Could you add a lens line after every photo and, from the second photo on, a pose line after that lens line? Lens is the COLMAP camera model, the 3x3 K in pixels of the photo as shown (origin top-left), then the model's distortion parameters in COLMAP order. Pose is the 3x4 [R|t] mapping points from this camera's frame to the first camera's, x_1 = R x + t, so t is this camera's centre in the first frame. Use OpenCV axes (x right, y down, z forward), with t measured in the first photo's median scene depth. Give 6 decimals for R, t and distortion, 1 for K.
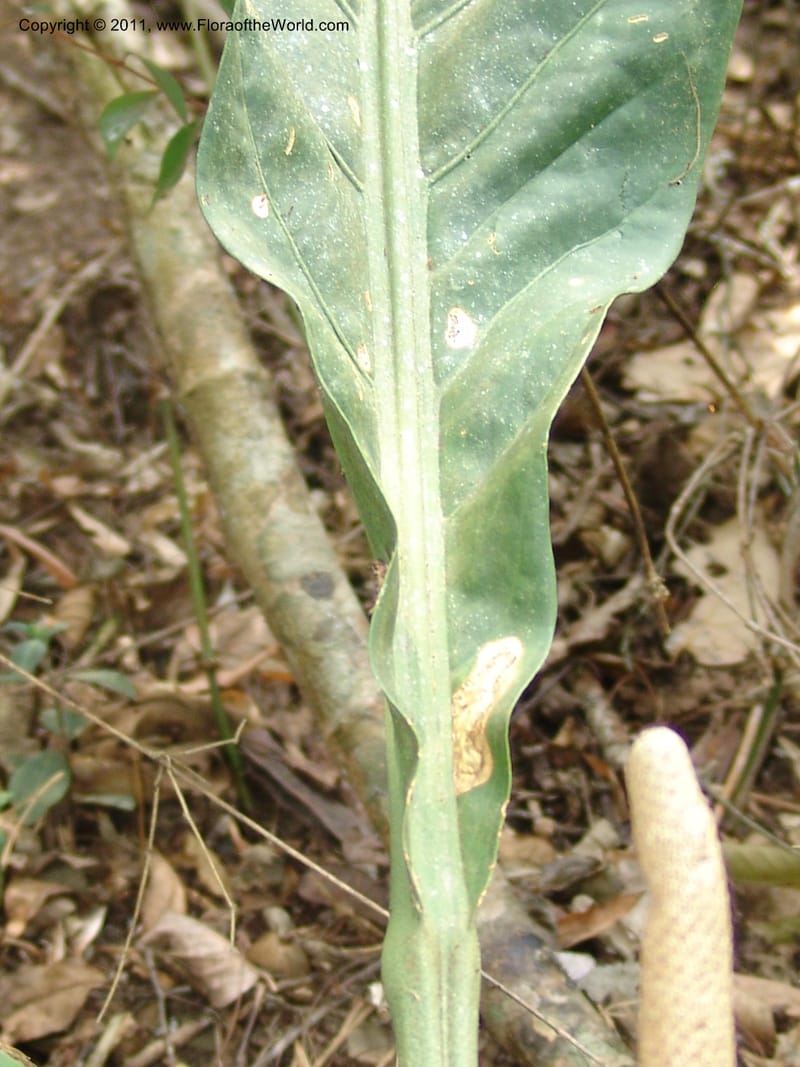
lens RADIAL K [[3436.6, 0, 447.7], [0, 3436.6, 533.4], [0, 0, 1]] dist [0.021164, -0.092571]
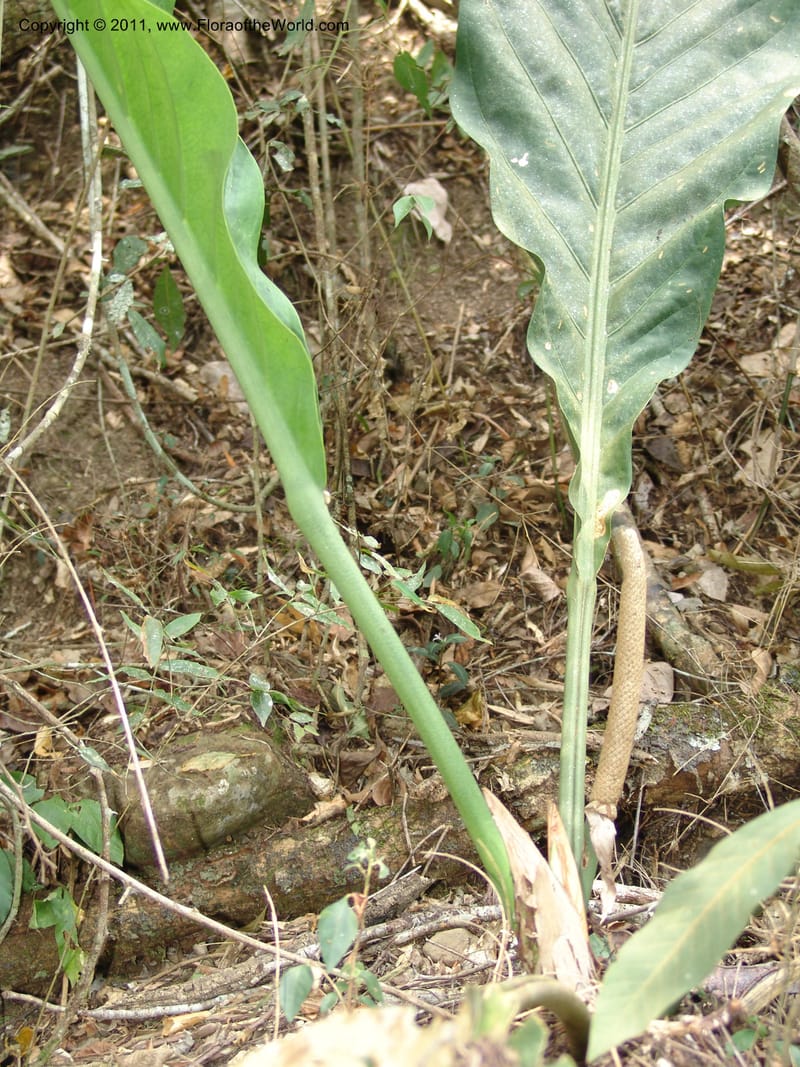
lens RADIAL K [[1723.2, 0, 401.7], [0, 1723.2, 520.6], [0, 0, 1]] dist [0.016189, 0.005789]
pose [[0.978796, 0.070765, -0.192224, 0.078302], [-0.053654, 0.994237, 0.092813, -0.046649], [0.197684, -0.080532, 0.976952, -0.348810]]
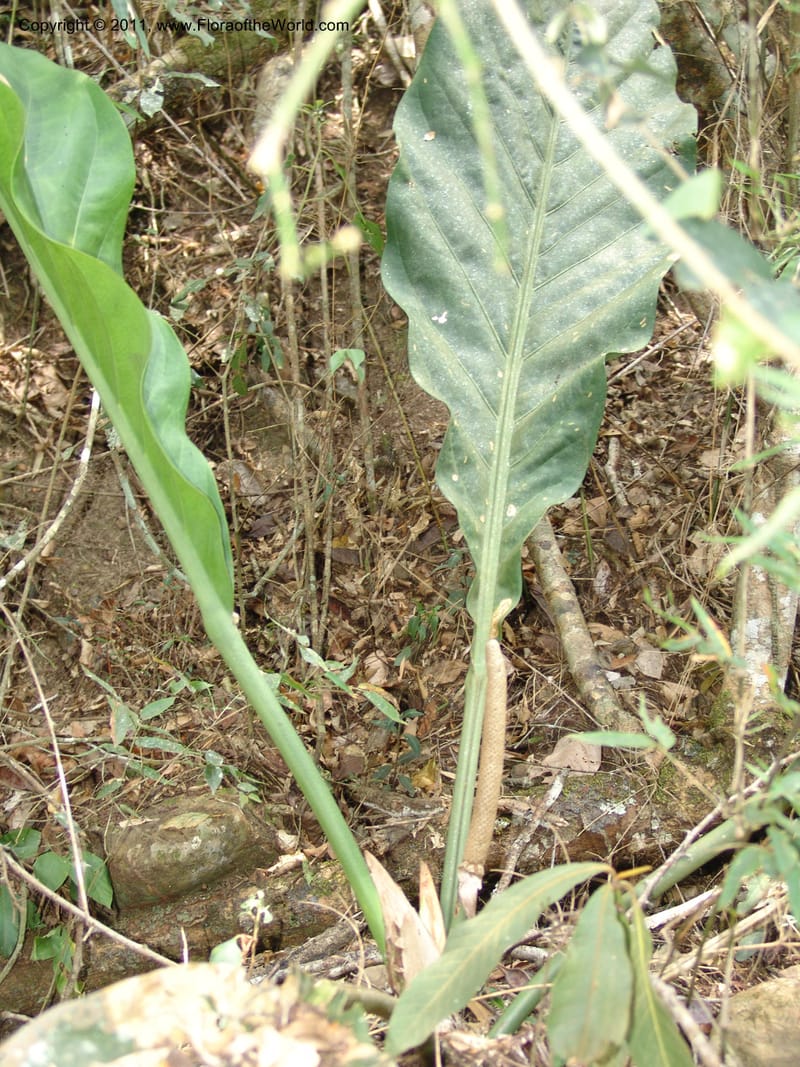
lens RADIAL K [[1723.2, 0, 401.7], [0, 1723.2, 520.6], [0, 0, 1]] dist [0.016189, 0.005789]
pose [[0.964674, 0.064699, -0.255377, 0.228368], [-0.047038, 0.996098, 0.074674, -0.114319], [0.259211, -0.060023, 0.963954, -0.507756]]
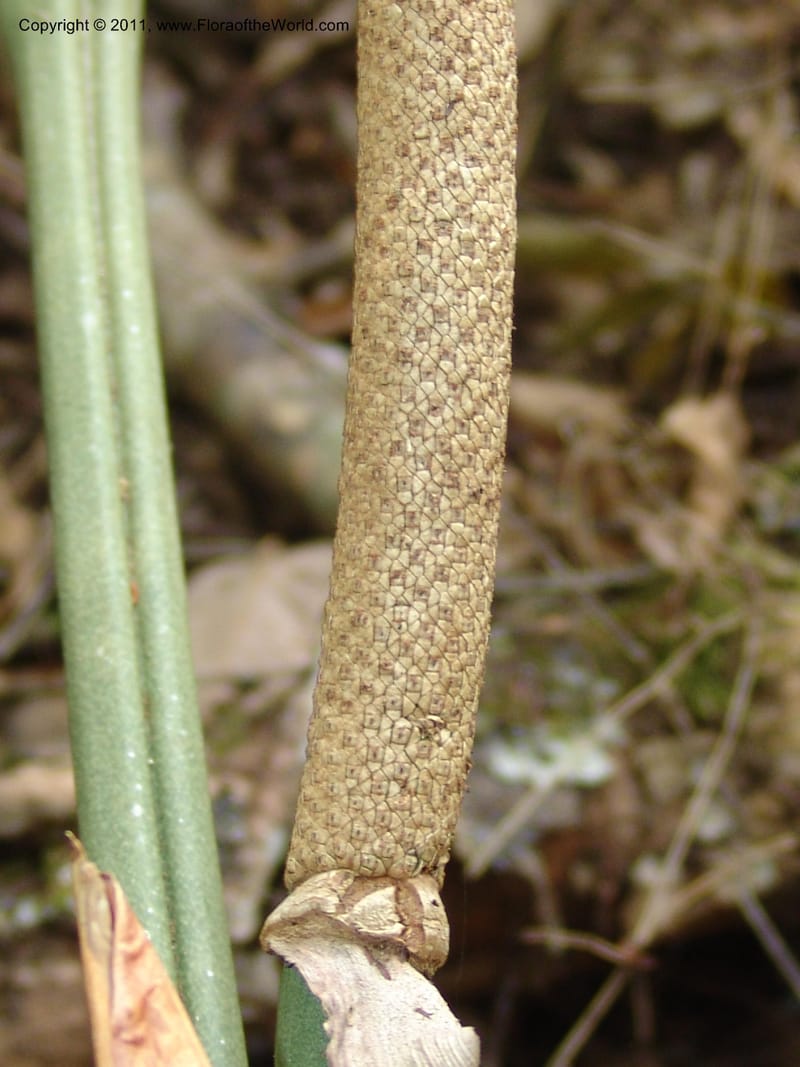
lens RADIAL K [[3454.2, 0, 400.0], [0, 3454.2, 533.5], [0, 0, 1]] dist [-0.131847, 1.073866]
pose [[0.998290, -0.033718, 0.047756, 0.014214], [0.030643, 0.997497, 0.063720, 0.110754], [-0.049785, -0.062147, 0.996825, 0.175601]]
